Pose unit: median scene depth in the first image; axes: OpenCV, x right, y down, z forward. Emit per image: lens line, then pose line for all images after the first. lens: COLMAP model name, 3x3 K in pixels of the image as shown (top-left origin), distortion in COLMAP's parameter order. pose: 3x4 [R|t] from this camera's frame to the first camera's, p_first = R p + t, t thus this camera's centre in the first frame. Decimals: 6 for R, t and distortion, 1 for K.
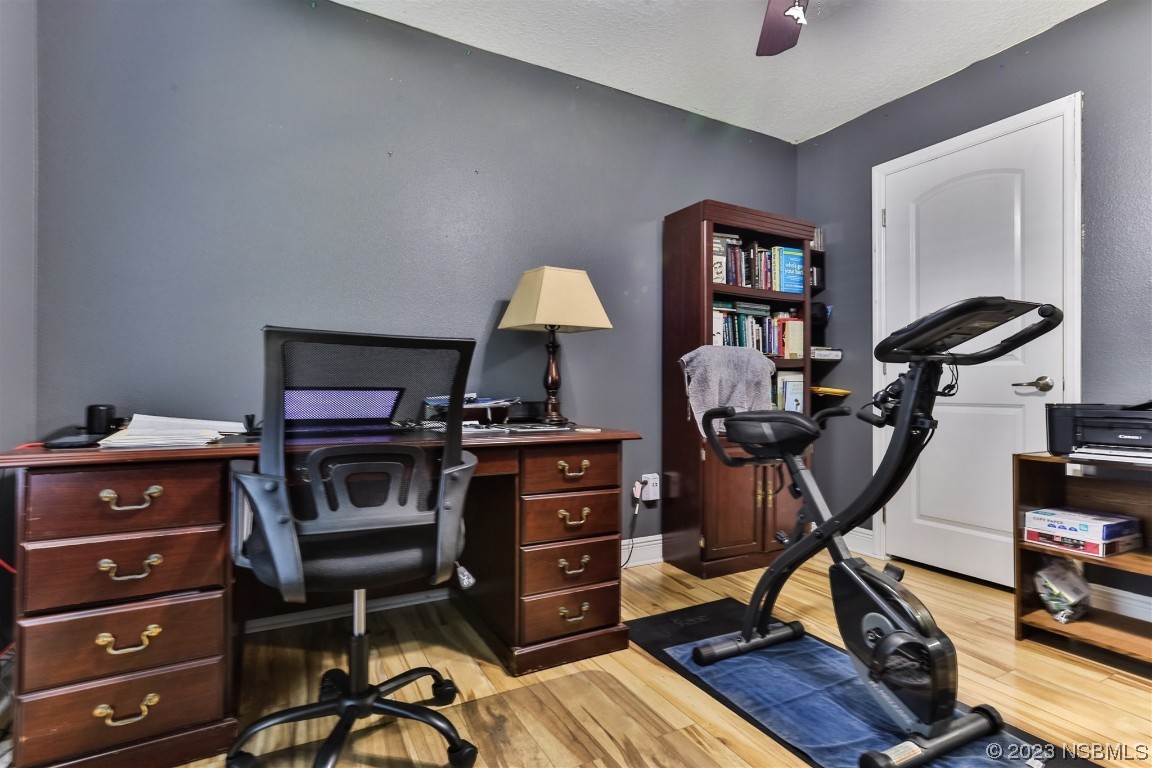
lens RADIAL K [[580.7, 0, 567.9], [0, 580.7, 390.7], [0, 0, 1]] dist [-0.032347, 0.026056]
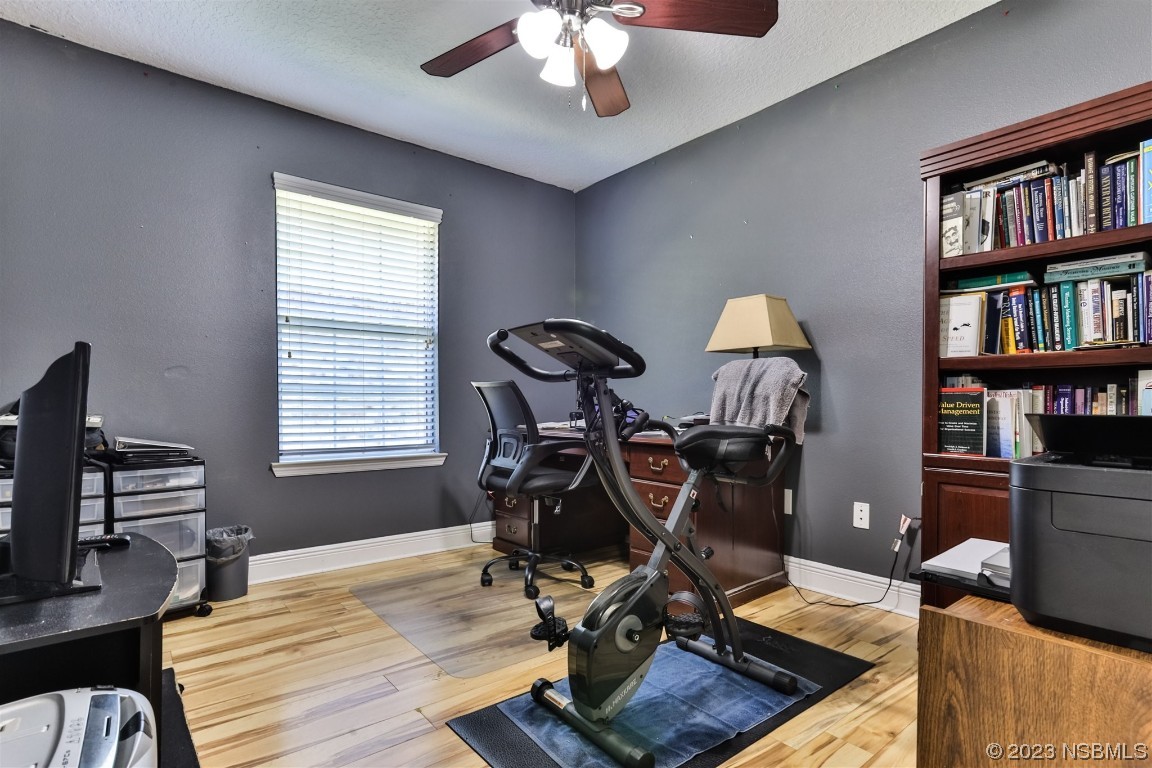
lens RADIAL K [[576.0, 0, 576.0], [0, 576.0, 410.1], [0, 0, 1]] dist [0.024578, 0.000234]
pose [[0.198907, 0.017195, -0.979868, 0.886247], [0.006605, 0.999800, 0.018886, -0.011098], [0.979996, -0.010229, 0.198753, 0.391225]]
